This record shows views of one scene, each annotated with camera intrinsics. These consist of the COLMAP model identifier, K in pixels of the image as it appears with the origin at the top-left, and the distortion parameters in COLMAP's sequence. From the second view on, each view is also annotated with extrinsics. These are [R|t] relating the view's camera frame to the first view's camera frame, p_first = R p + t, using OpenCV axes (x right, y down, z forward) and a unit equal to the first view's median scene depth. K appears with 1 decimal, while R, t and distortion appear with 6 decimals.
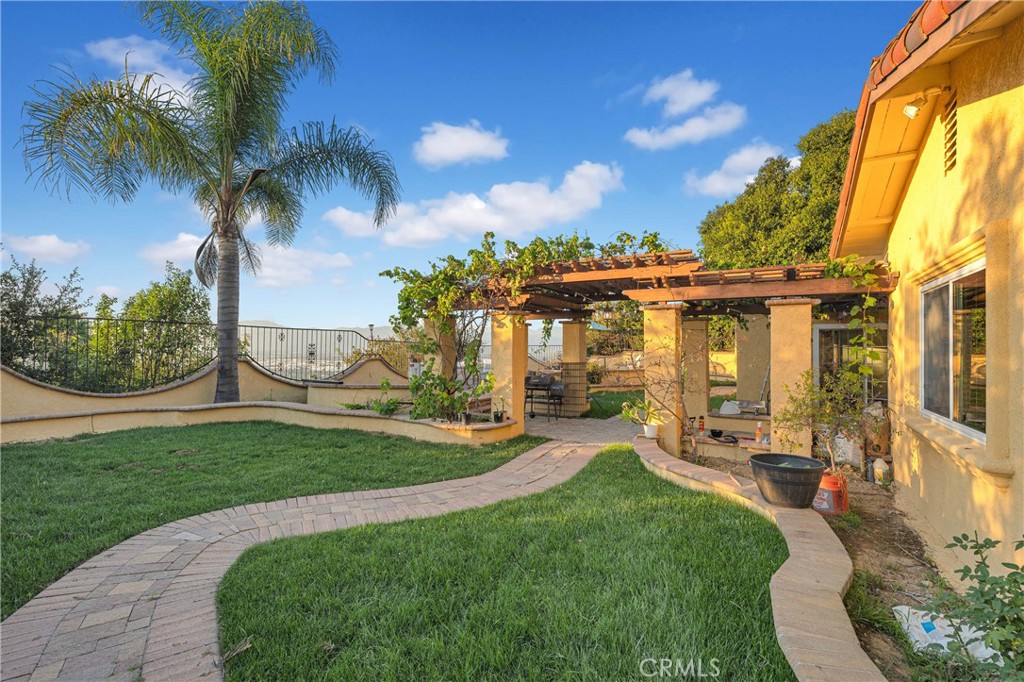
lens RADIAL K [[415.8, 0, 518.1], [0, 415.8, 340.2], [0, 0, 1]] dist [-0.001106, 0.000600]
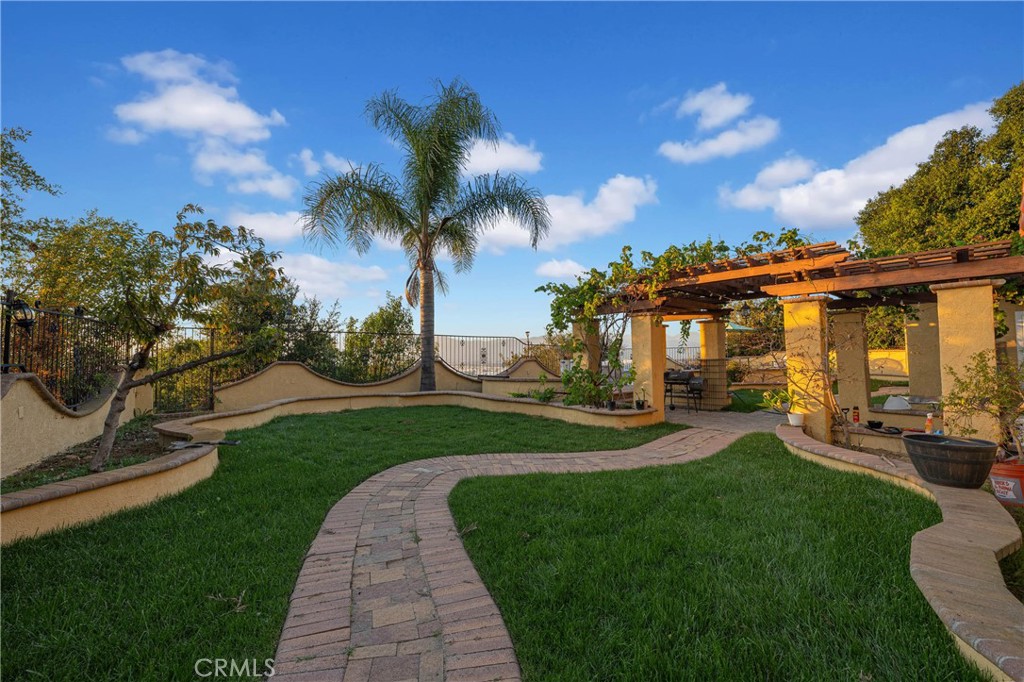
lens RADIAL K [[415.8, 0, 511.3], [0, 415.8, 343.3], [0, 0, 1]] dist [-0.001106, 0.000600]
pose [[0.944621, -0.028426, -0.326930, -0.003951], [0.014552, 0.998890, -0.044805, 0.062635], [0.327841, 0.037566, 0.943986, -0.198958]]
